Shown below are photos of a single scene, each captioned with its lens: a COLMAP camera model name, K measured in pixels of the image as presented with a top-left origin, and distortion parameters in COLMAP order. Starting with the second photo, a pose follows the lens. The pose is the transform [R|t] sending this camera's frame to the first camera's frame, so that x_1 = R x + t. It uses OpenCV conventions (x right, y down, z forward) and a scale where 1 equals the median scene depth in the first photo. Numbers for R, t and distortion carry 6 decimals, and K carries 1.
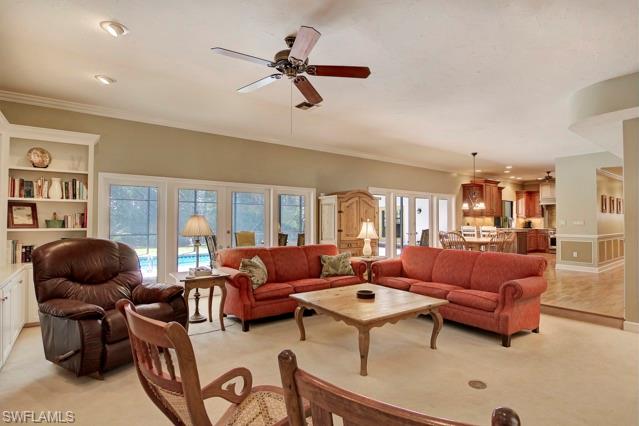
lens RADIAL K [[324.3, 0, 320.5], [0, 324.3, 213.9], [0, 0, 1]] dist [-0.003063, -0.001463]
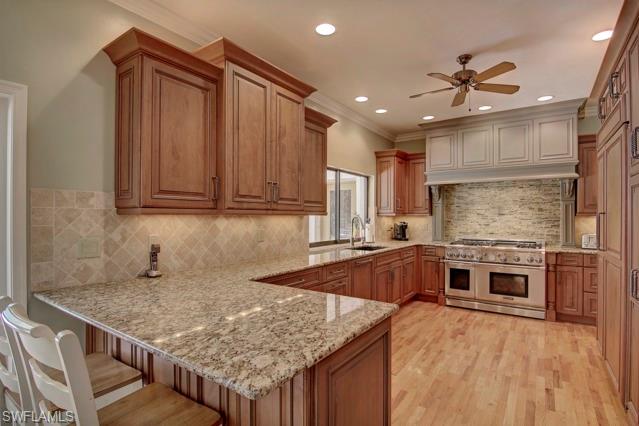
lens RADIAL K [[324.3, 0, 318.1], [0, 324.3, 214.0], [0, 0, 1]] dist [-0.003063, -0.001463]
pose [[0.950139, 0.003668, 0.311806, 0.414710], [-0.007964, 0.999890, 0.012506, 0.004835], [-0.311726, -0.014366, 0.950063, 0.643980]]
